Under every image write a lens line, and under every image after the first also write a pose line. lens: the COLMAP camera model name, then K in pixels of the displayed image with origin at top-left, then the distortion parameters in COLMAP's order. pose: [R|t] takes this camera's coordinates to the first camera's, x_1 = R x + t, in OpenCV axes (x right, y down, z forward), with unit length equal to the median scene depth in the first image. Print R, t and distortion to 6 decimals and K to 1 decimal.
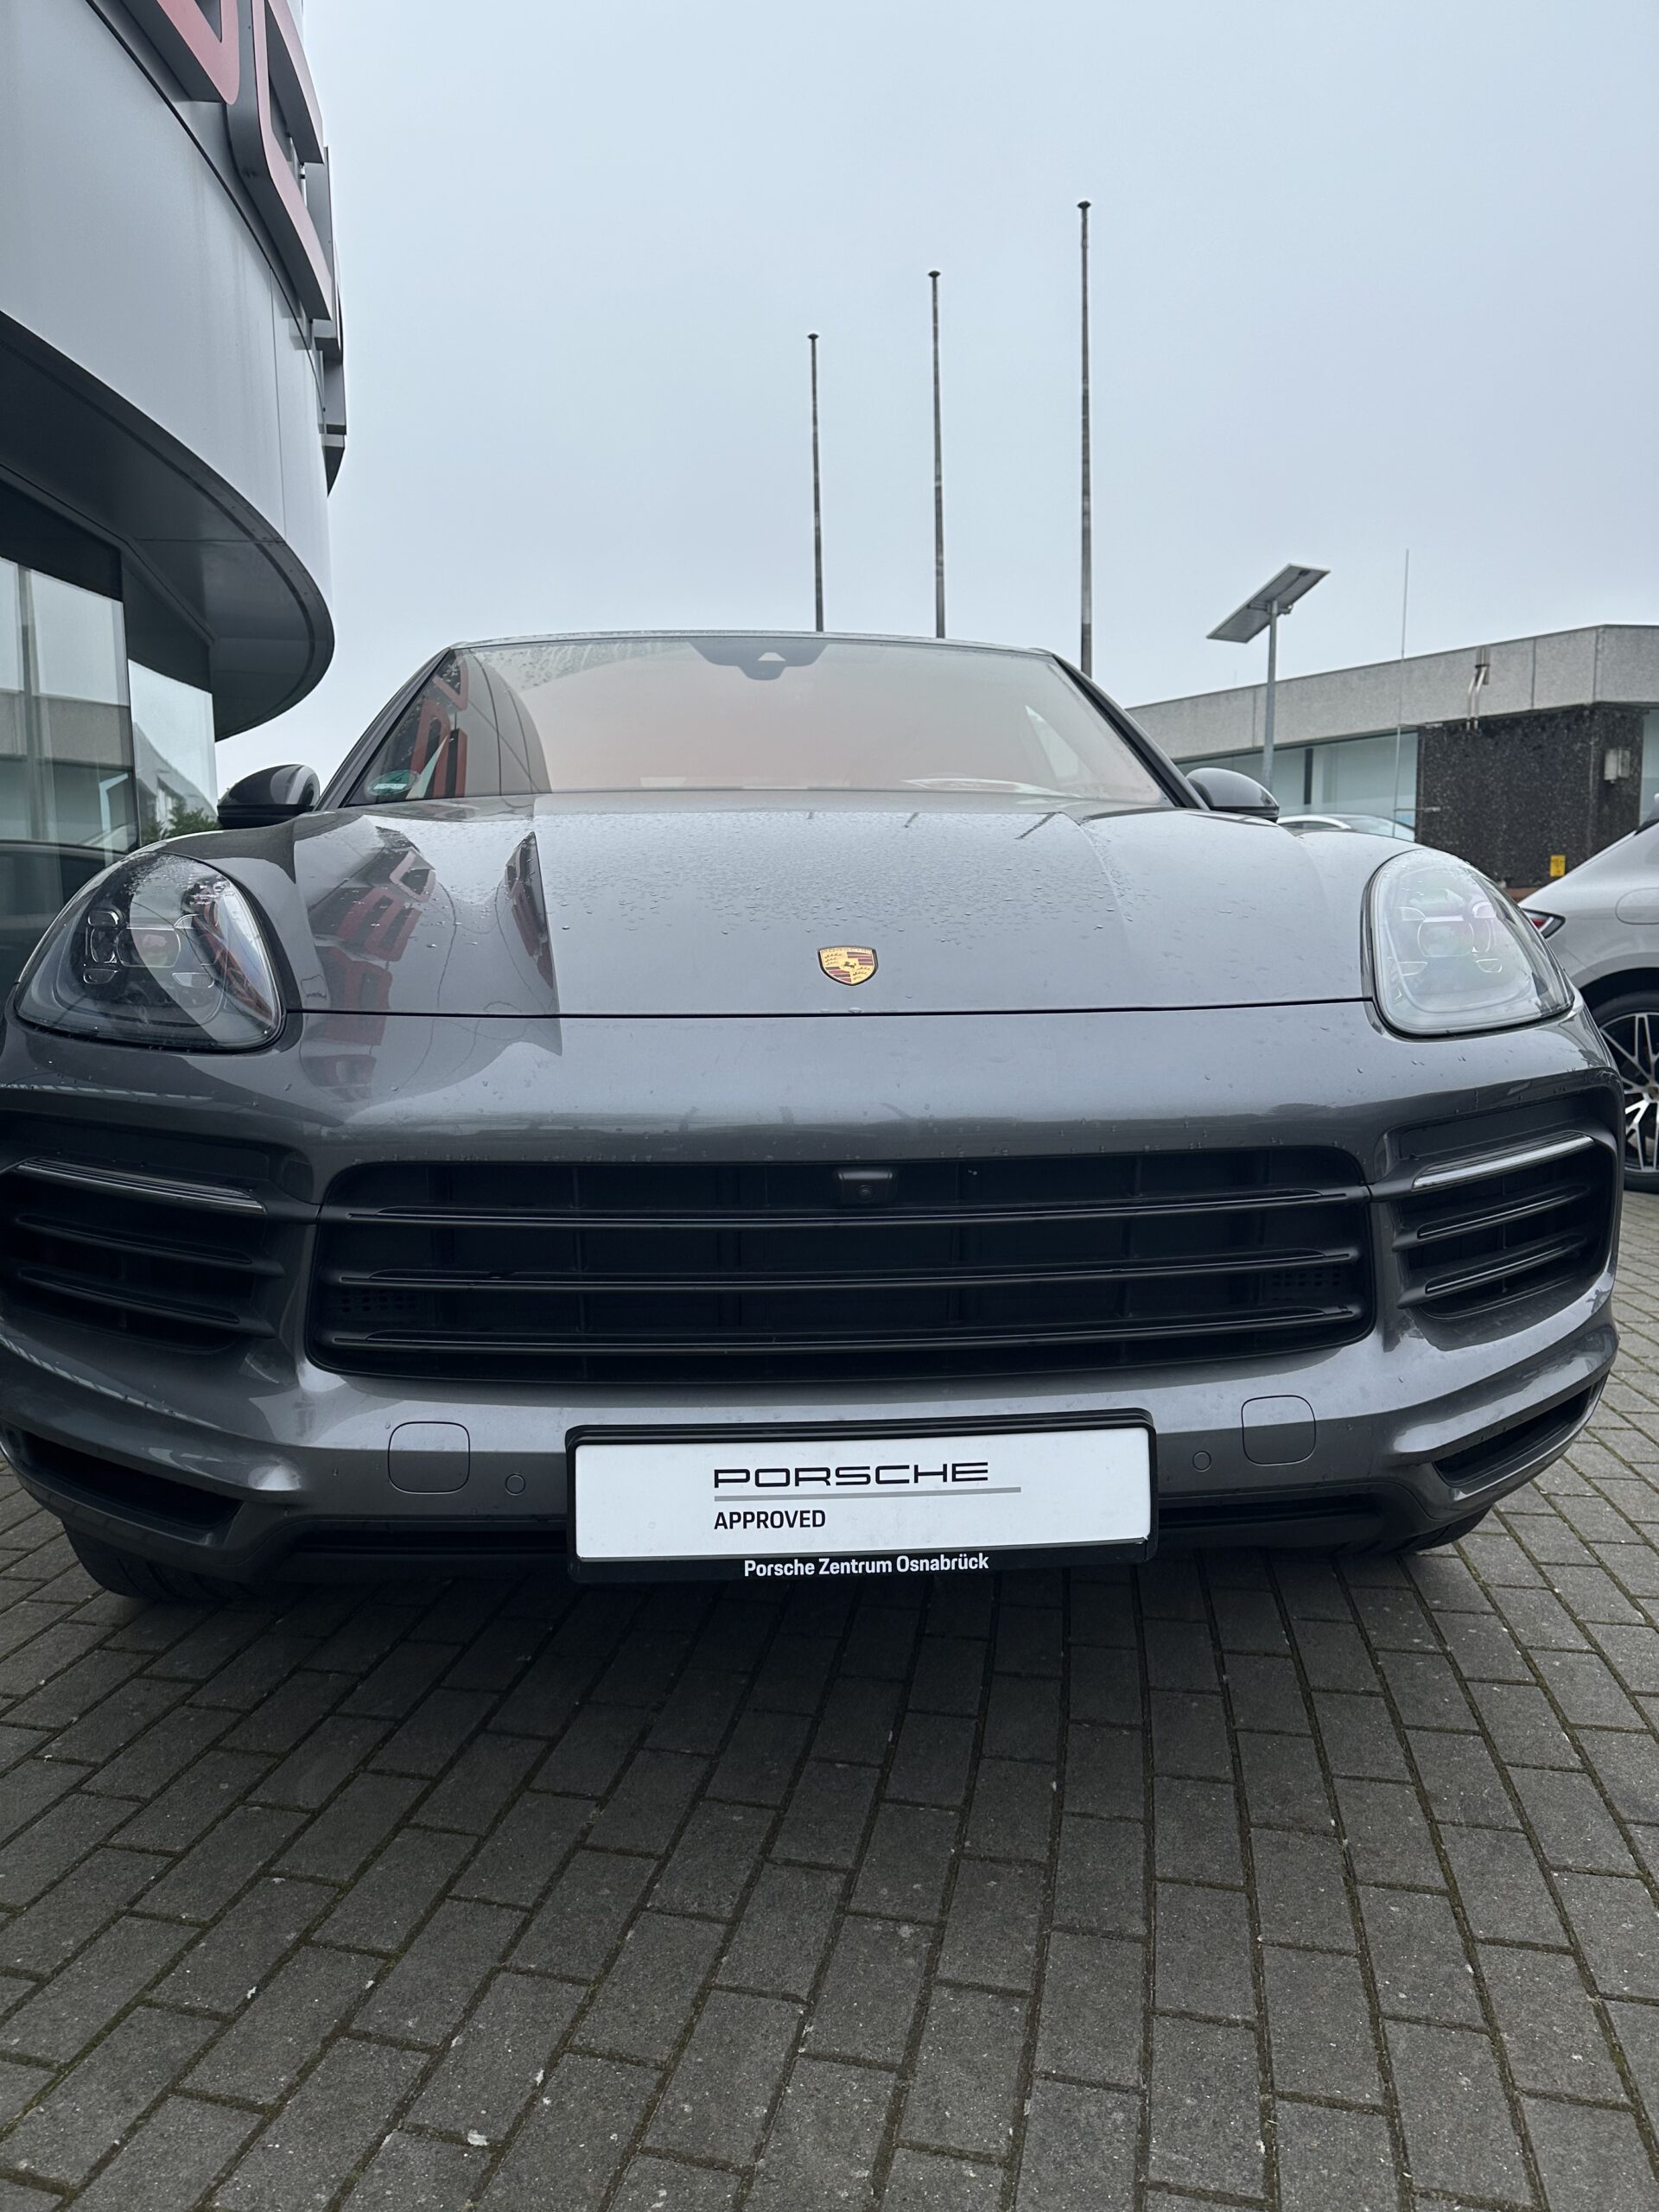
lens RADIAL K [[1614.1, 0, 810.9], [0, 1614.1, 1108.4], [0, 0, 1]] dist [0.008541, -0.007340]
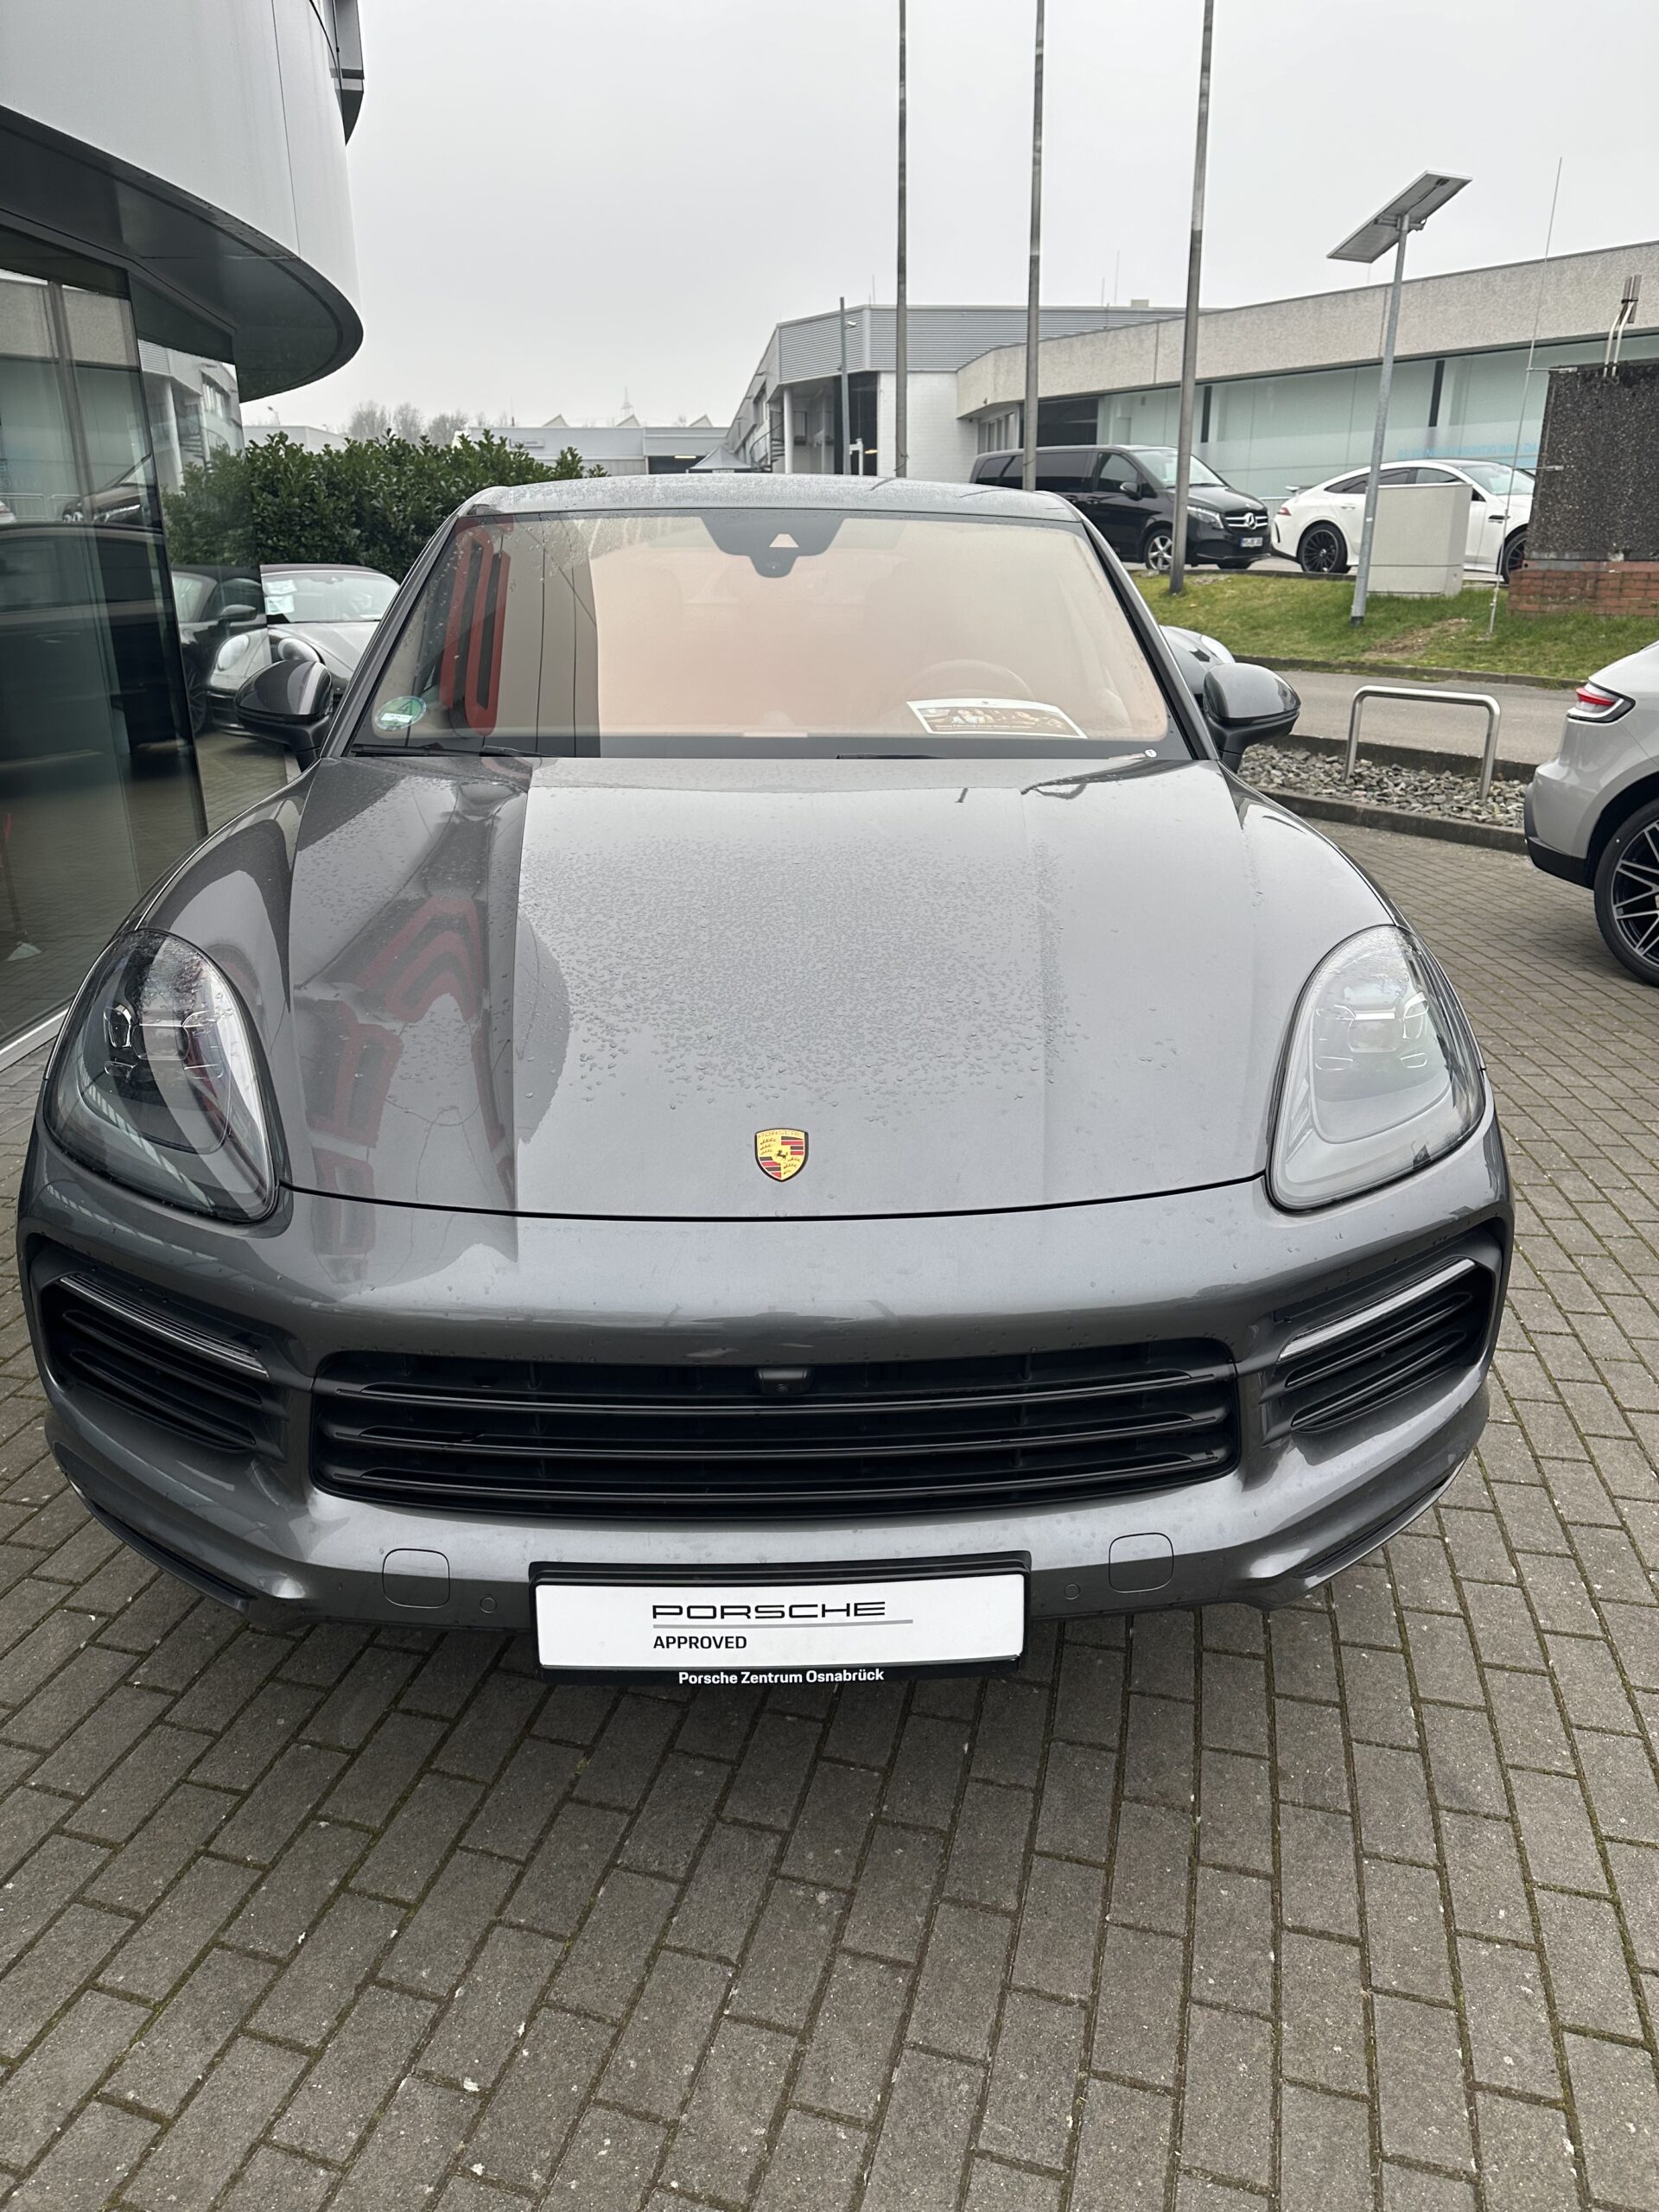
lens RADIAL K [[1621.4, 0, 829.5], [0, 1621.4, 1106.0], [0, 0, 1]] dist [0.008323, -0.002661]
pose [[0.999011, 0.024905, -0.036840, 0.095609], [-0.015041, 0.968867, 0.247126, -0.391586], [0.041848, -0.246327, 0.968283, -0.057995]]
